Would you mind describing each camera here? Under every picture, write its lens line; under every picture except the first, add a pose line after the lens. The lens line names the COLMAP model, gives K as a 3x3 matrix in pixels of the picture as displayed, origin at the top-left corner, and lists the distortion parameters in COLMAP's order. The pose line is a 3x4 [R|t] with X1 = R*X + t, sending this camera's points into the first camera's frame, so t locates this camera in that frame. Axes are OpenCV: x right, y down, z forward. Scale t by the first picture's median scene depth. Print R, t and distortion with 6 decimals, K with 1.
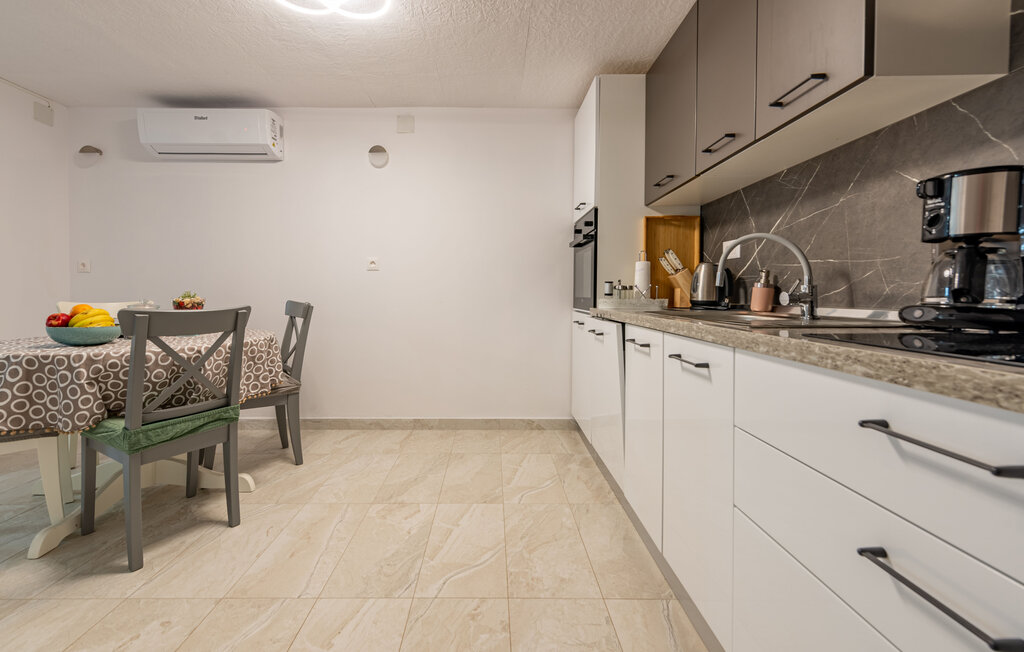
lens RADIAL K [[417.0, 0, 494.3], [0, 417.0, 301.1], [0, 0, 1]] dist [-0.001626, -0.000545]
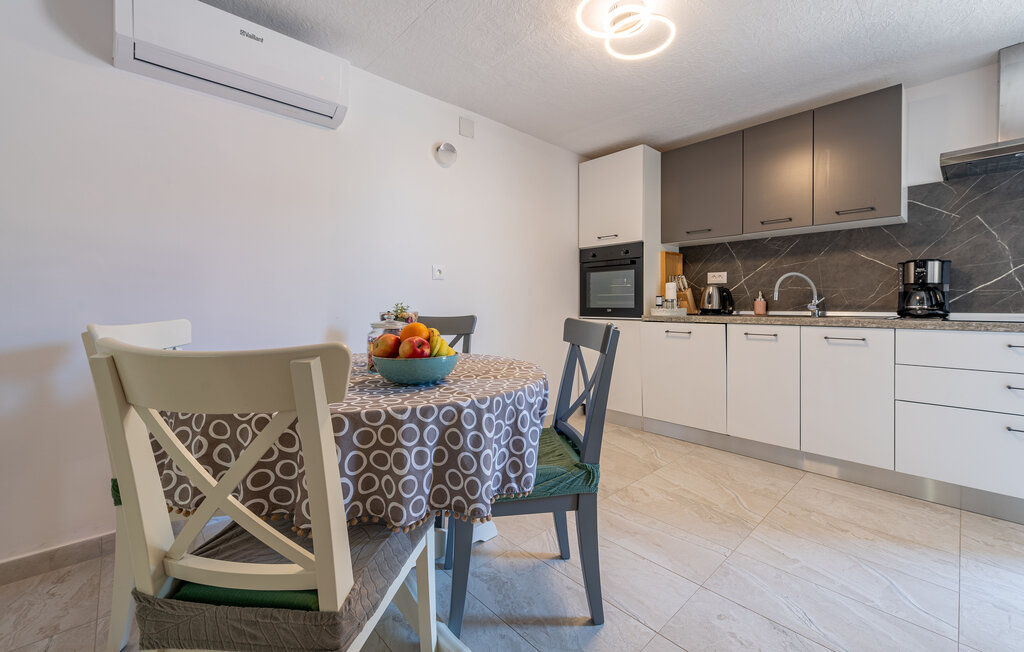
lens RADIAL K [[417.0, 0, 494.3], [0, 417.0, 301.1], [0, 0, 1]] dist [-0.001626, -0.000545]
pose [[0.750179, -0.002650, 0.661230, -1.456434], [0.016970, 0.999740, -0.015247, -0.024009], [-0.661017, 0.022659, 0.750028, 0.423512]]
